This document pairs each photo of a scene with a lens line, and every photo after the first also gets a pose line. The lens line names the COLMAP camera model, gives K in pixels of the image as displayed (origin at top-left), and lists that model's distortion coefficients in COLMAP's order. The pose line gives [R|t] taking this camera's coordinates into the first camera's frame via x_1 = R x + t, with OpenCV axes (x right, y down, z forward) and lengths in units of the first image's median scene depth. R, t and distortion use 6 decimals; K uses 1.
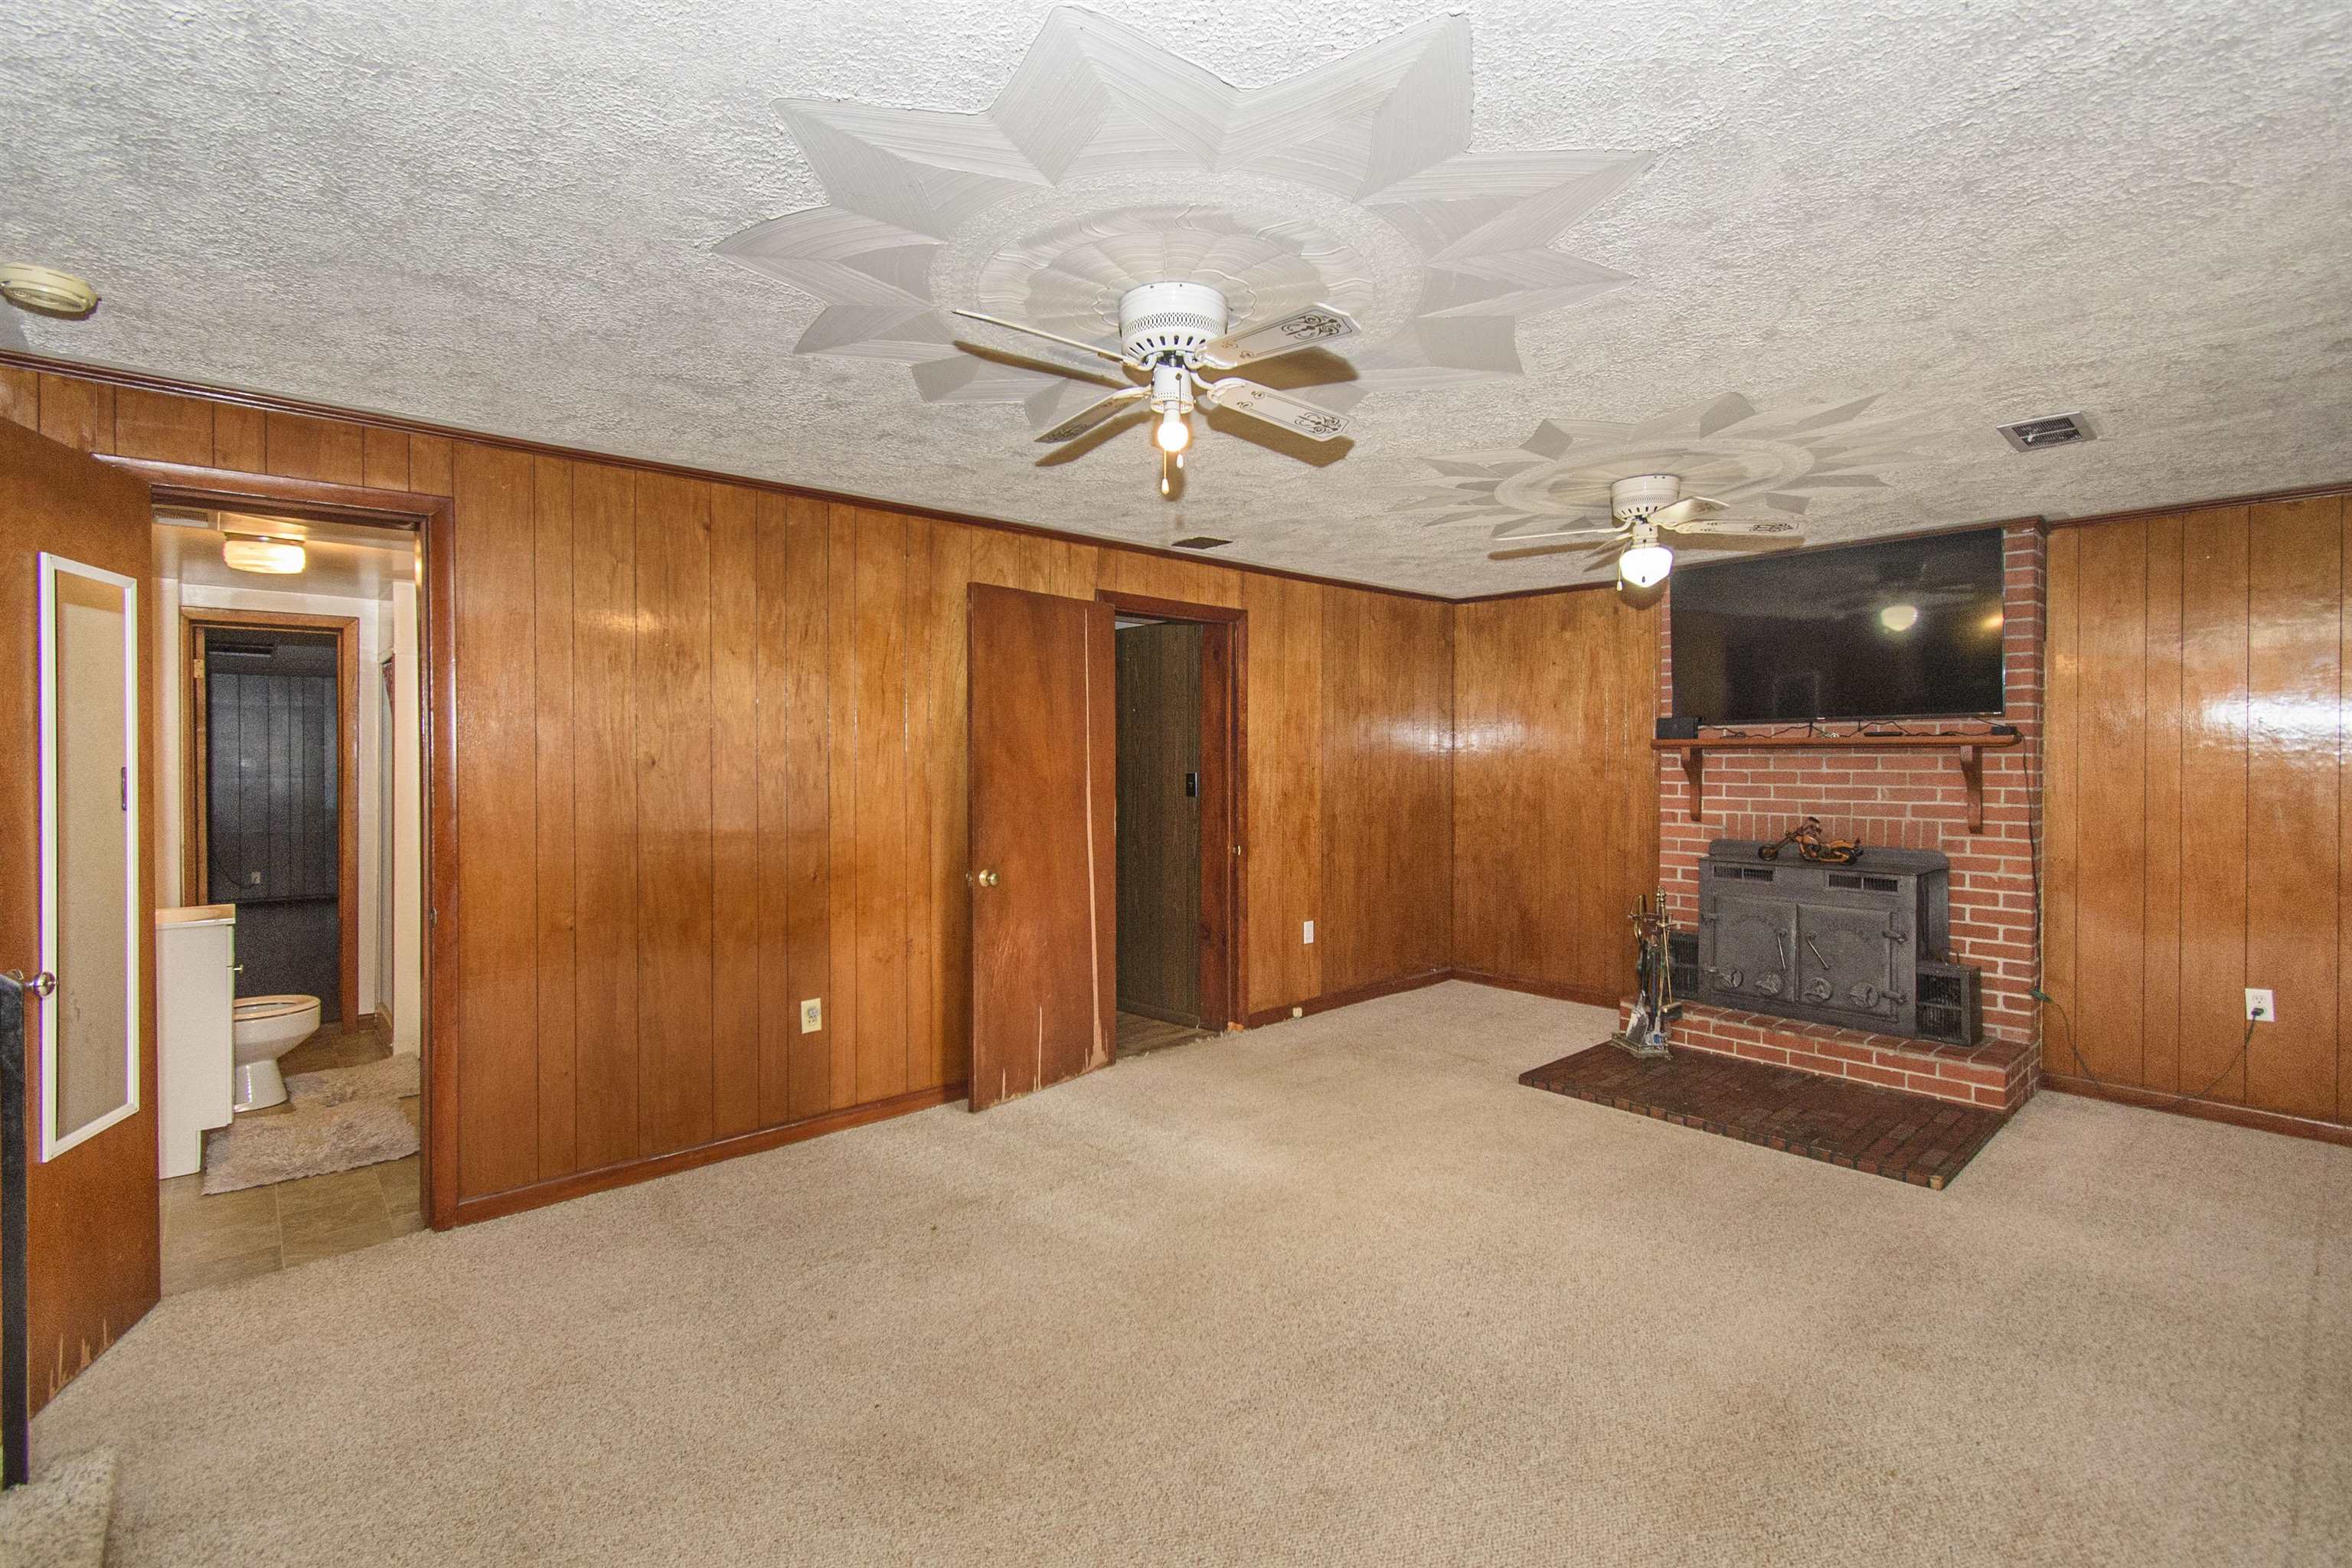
lens RADIAL K [[1045.0, 0, 1175.6], [0, 1045.0, 762.3], [0, 0, 1]] dist [0.004169, -0.000650]
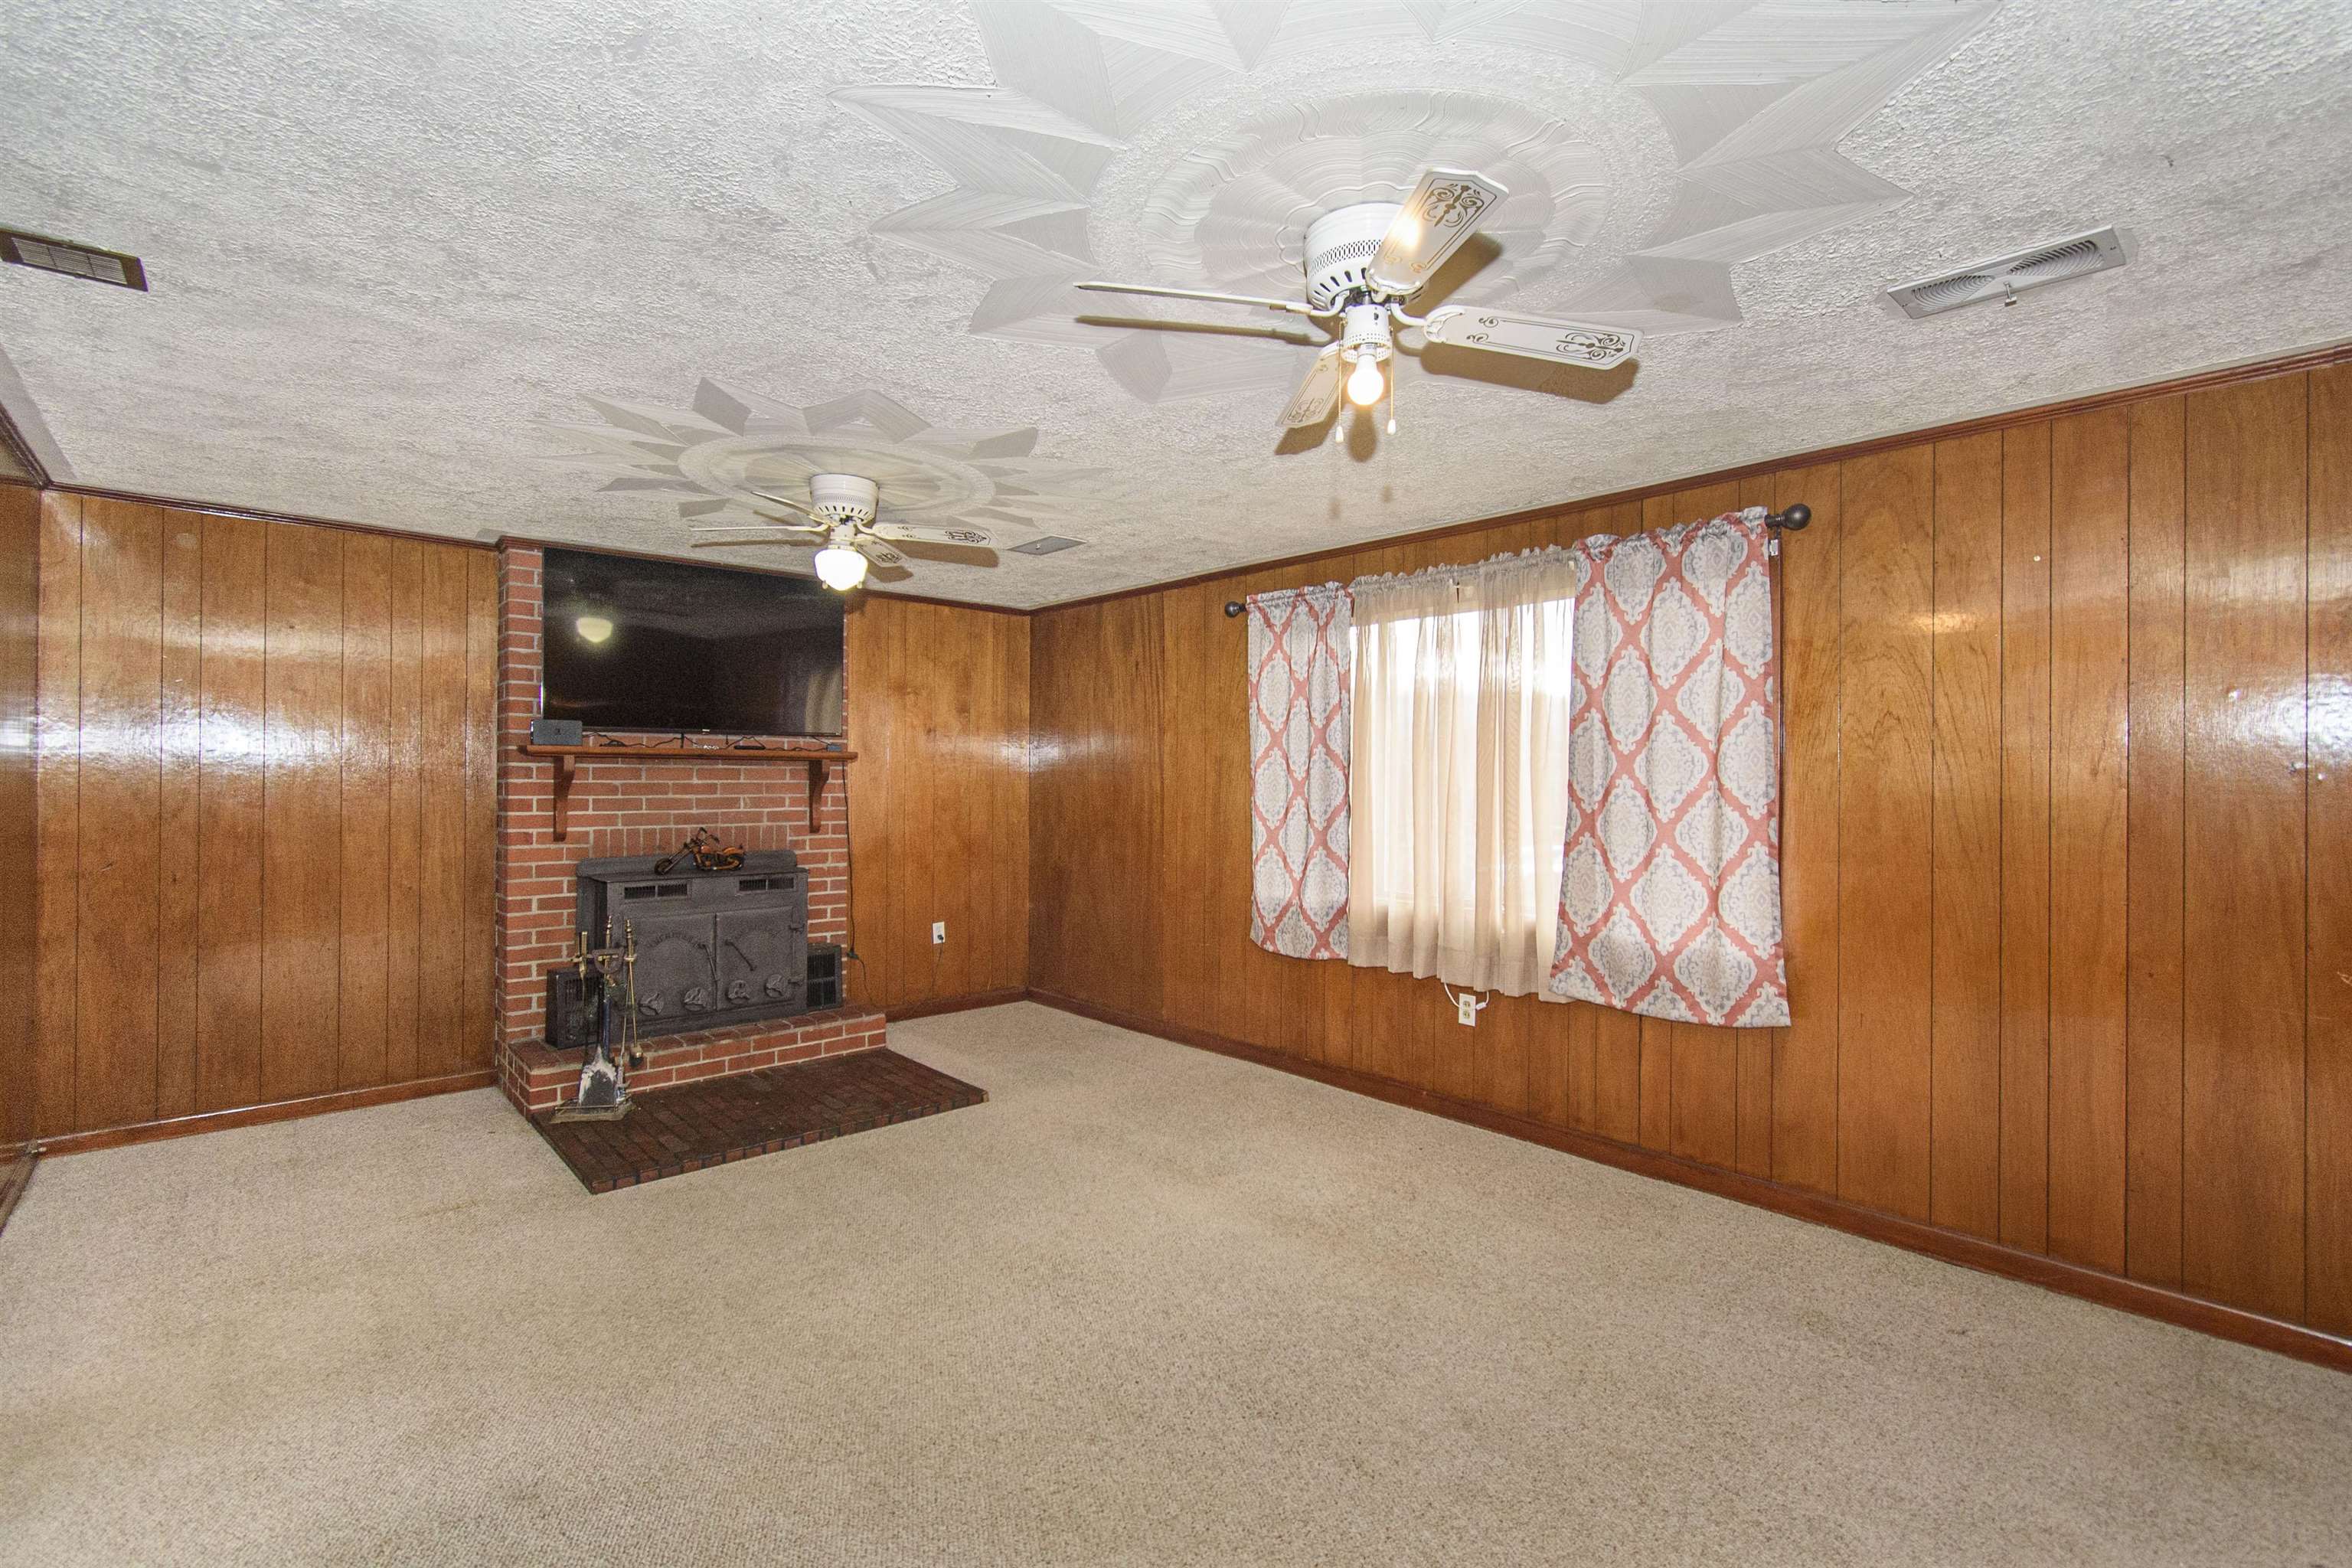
lens RADIAL K [[1045.0, 0, 1166.6], [0, 1045.0, 774.8], [0, 0, 1]] dist [0.004169, -0.000650]
pose [[-0.004312, 0.003673, 0.999984, -0.411831], [-0.001662, 0.999992, -0.003680, 0.004596], [-0.999989, -0.001678, -0.004306, 0.560167]]
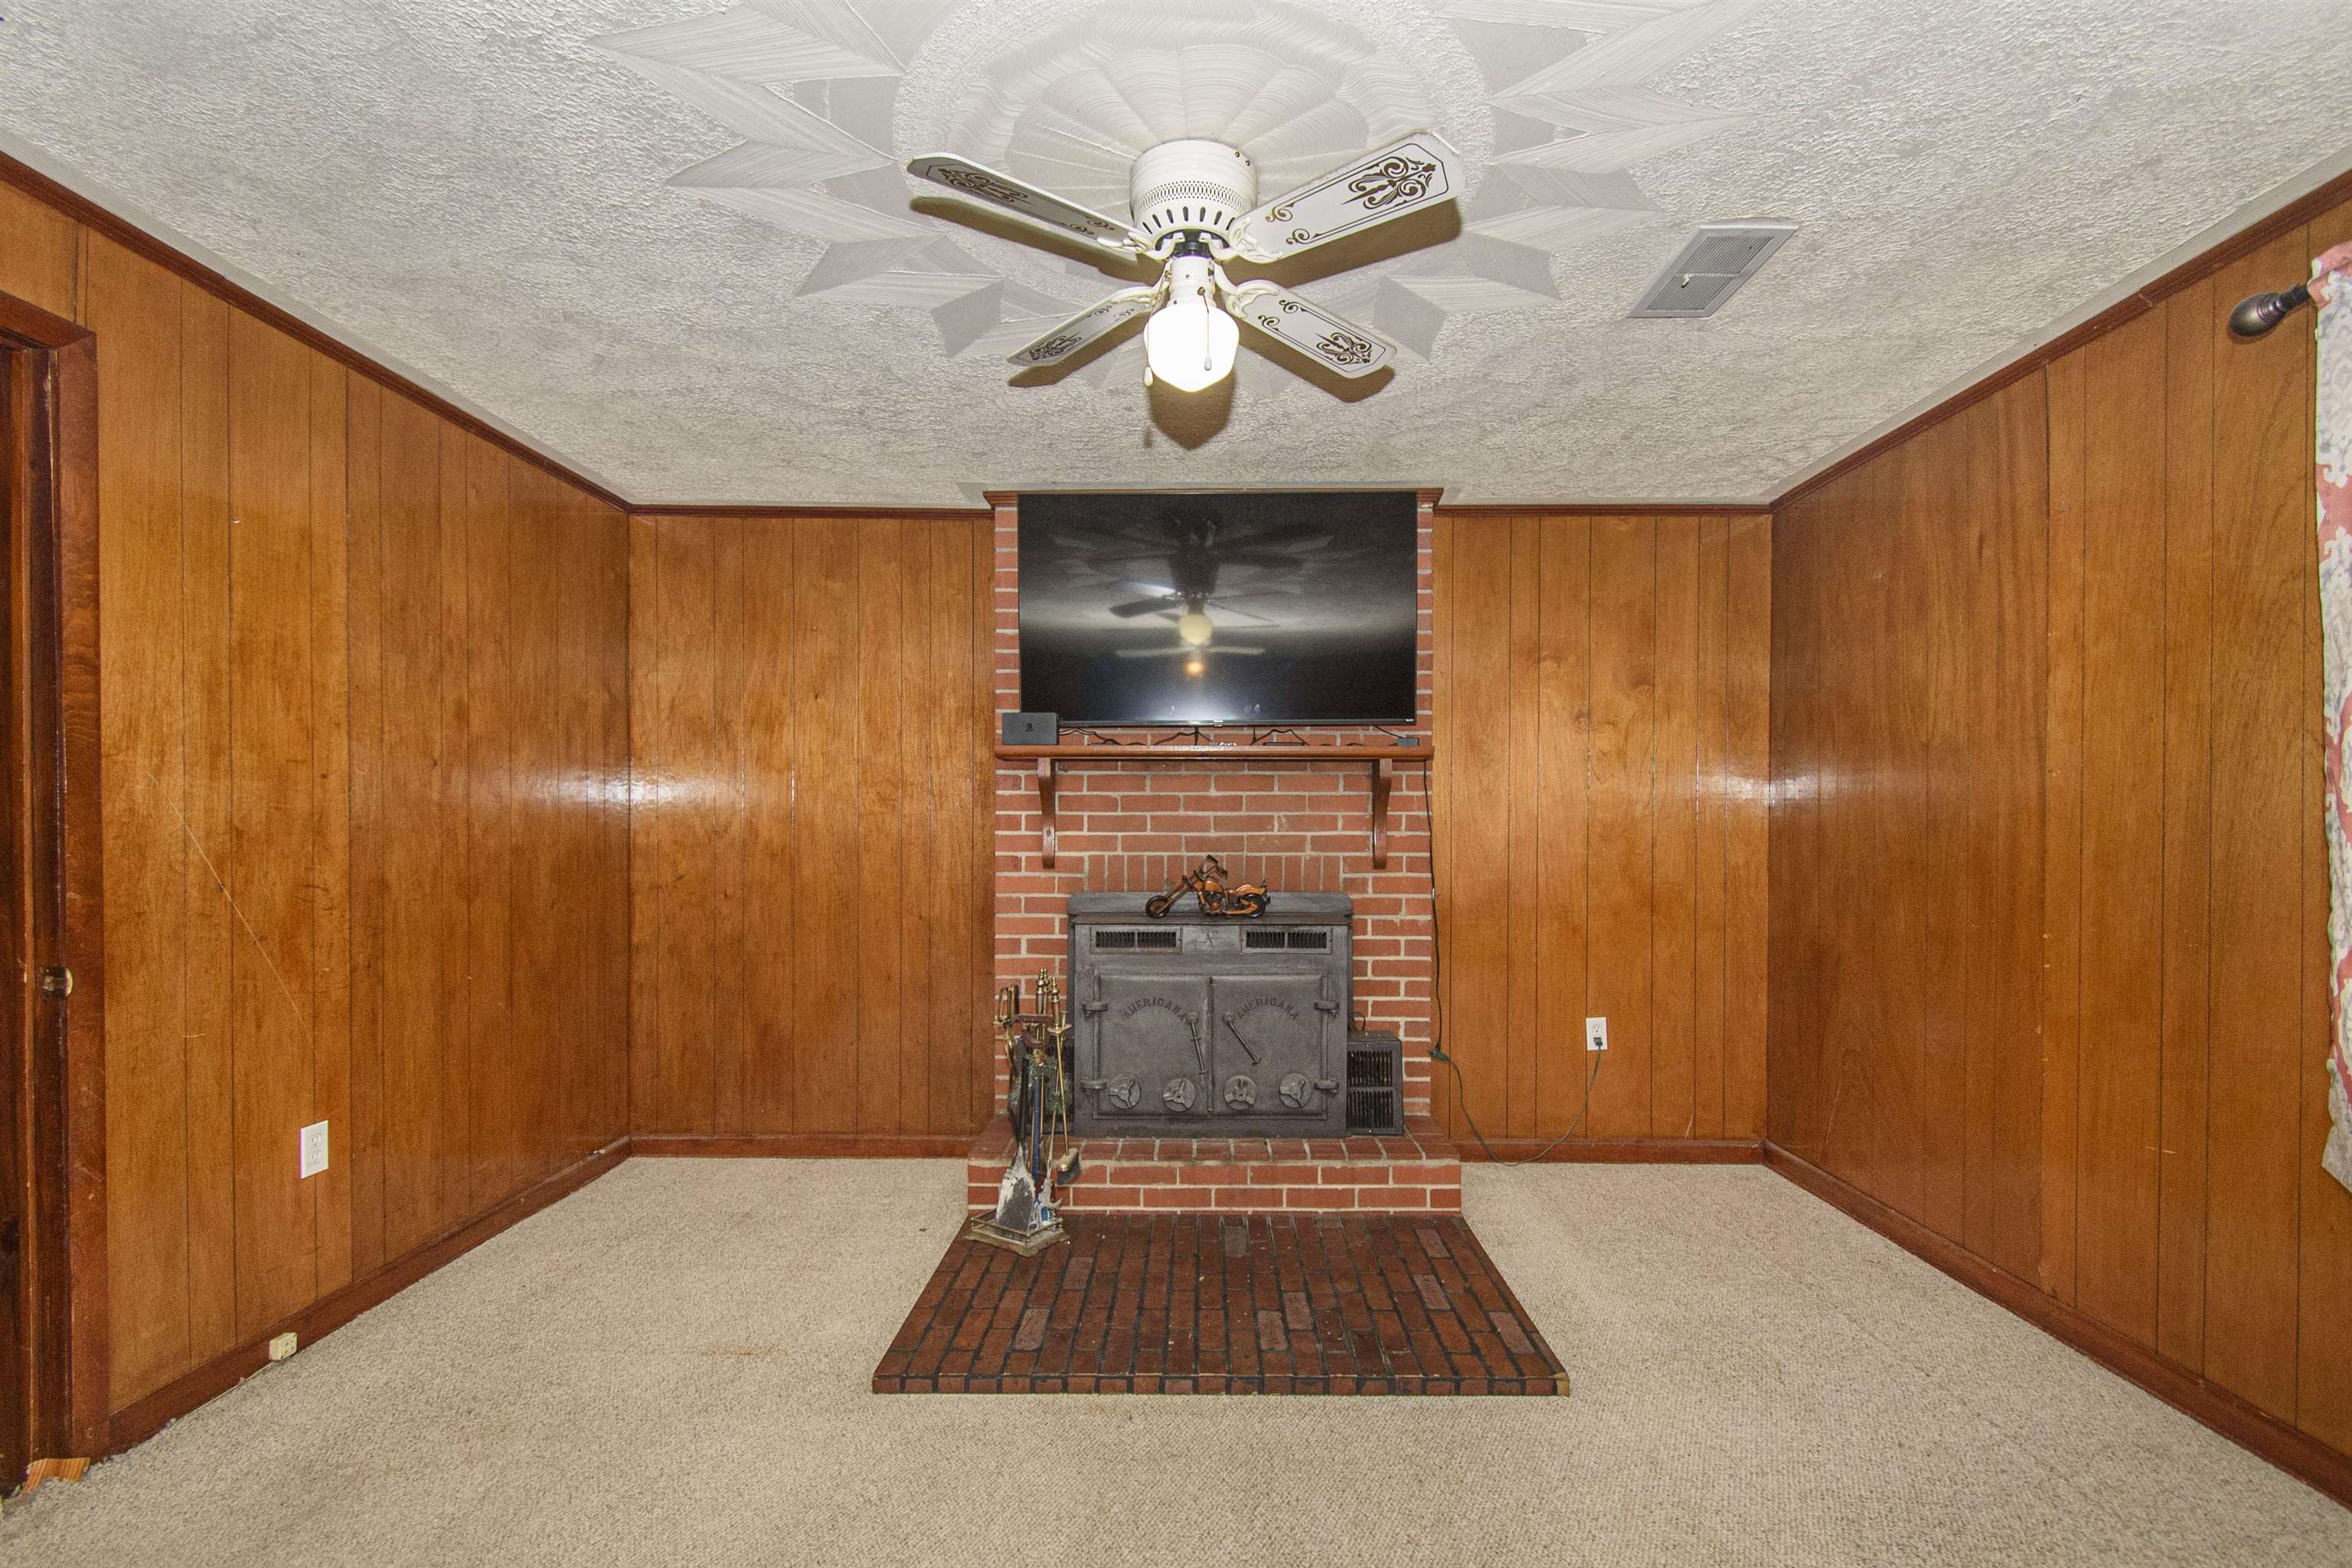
lens RADIAL K [[1045.0, 0, 1199.1], [0, 1045.0, 842.8], [0, 0, 1]] dist [0.004169, -0.000650]
pose [[0.665234, -0.008621, 0.746585, 0.057278], [0.001128, 0.999944, 0.010542, 0.036499], [-0.746634, -0.006170, 0.665207, 0.524747]]
